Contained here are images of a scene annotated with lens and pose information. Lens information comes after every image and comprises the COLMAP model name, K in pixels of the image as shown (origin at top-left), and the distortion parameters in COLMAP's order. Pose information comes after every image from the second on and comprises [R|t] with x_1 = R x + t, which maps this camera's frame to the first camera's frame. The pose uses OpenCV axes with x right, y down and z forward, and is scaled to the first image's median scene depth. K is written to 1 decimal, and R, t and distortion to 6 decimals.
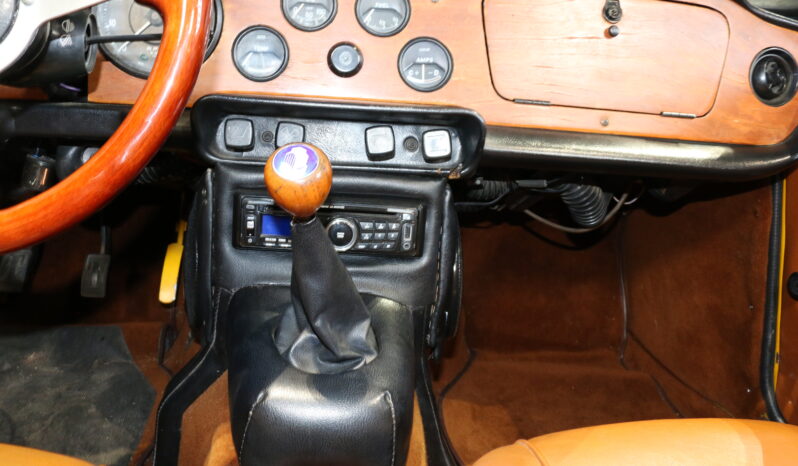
lens RADIAL K [[654.7, 0, 399.0], [0, 654.7, 233.0], [0, 0, 1]] dist [-0.152986, 0.111241]
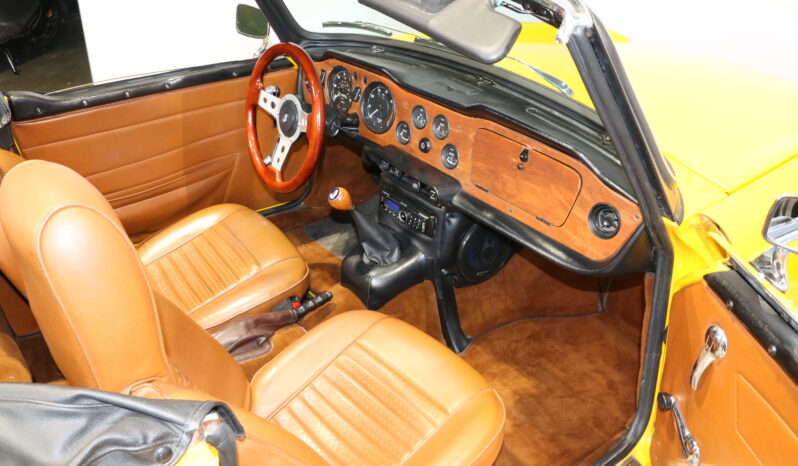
lens RADIAL K [[654.7, 0, 399.0], [0, 654.7, 233.0], [0, 0, 1]] dist [-0.152986, 0.111241]
pose [[0.508086, 0.385198, -0.770371, 1.737080], [-0.181002, 0.922200, 0.341739, -0.742418], [0.842073, -0.034194, 0.538278, -0.317973]]
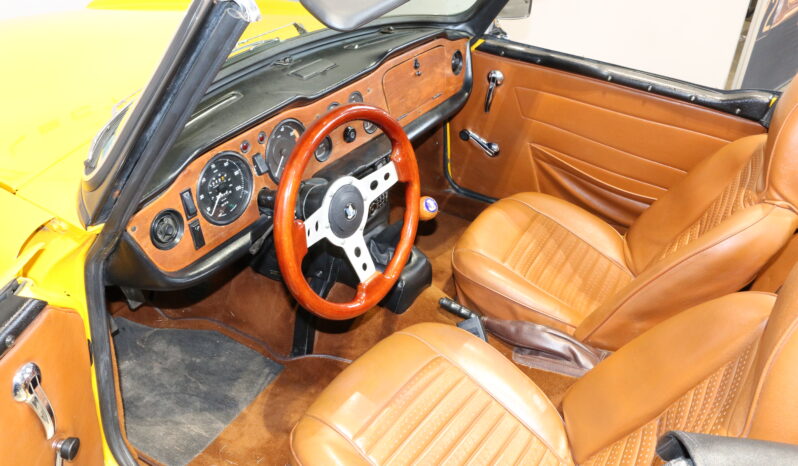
lens RADIAL K [[654.7, 0, 399.0], [0, 654.7, 233.0], [0, 0, 1]] dist [-0.152986, 0.111241]
pose [[0.635864, -0.469939, 0.612237, -1.416859], [0.184505, 0.862813, 0.470650, -0.951045], [-0.749423, -0.186308, 0.635338, -0.524358]]
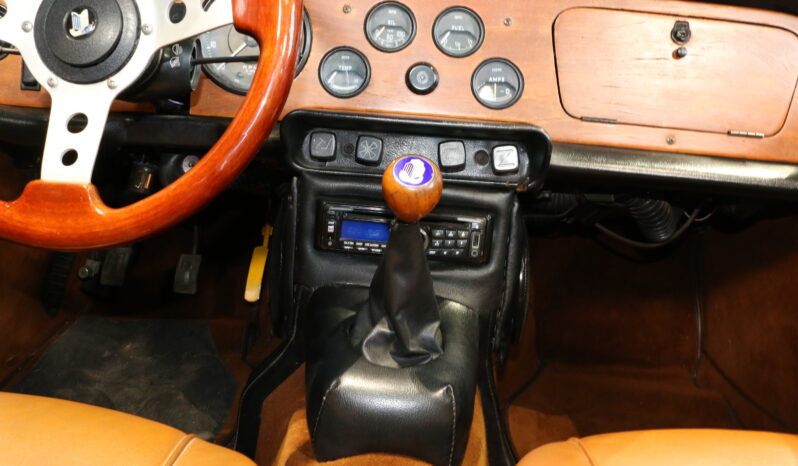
lens RADIAL K [[666.2, 0, 401.4], [0, 666.2, 237.3], [0, 0, 1]] dist [-0.176752, 0.114571]
pose [[0.992022, 0.030132, -0.122407, 0.024623], [-0.031730, 0.999435, -0.011122, 0.009490], [0.122003, 0.014917, 0.992418, -0.088123]]
